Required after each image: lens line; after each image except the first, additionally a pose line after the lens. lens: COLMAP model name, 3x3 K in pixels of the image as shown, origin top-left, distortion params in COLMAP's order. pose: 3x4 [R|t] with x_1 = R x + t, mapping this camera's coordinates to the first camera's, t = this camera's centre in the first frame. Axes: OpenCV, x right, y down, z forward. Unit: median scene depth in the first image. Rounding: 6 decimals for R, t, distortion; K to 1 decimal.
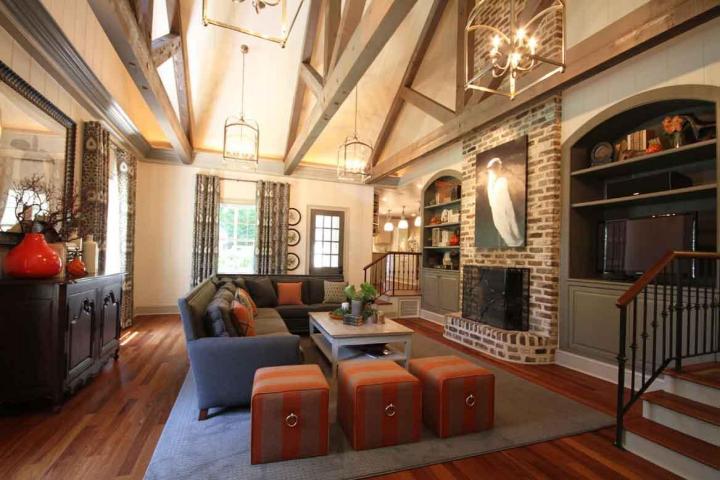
lens RADIAL K [[331.7, 0, 359.3], [0, 331.7, 249.4], [0, 0, 1]] dist [0.001410, 0.000297]
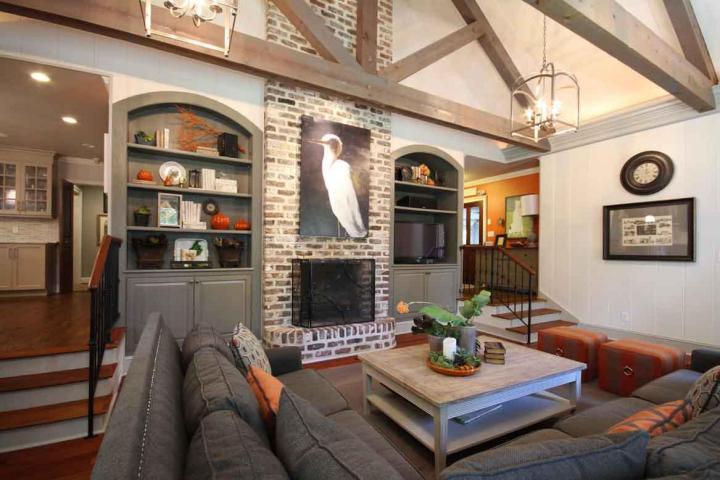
lens RADIAL K [[331.7, 0, 359.3], [0, 331.7, 249.4], [0, 0, 1]] dist [0.001410, 0.000297]
pose [[-0.152324, -0.023408, 0.988053, -0.510536], [-0.033197, 0.999277, 0.018556, 0.008976], [-0.987773, -0.029974, -0.152991, 1.147296]]
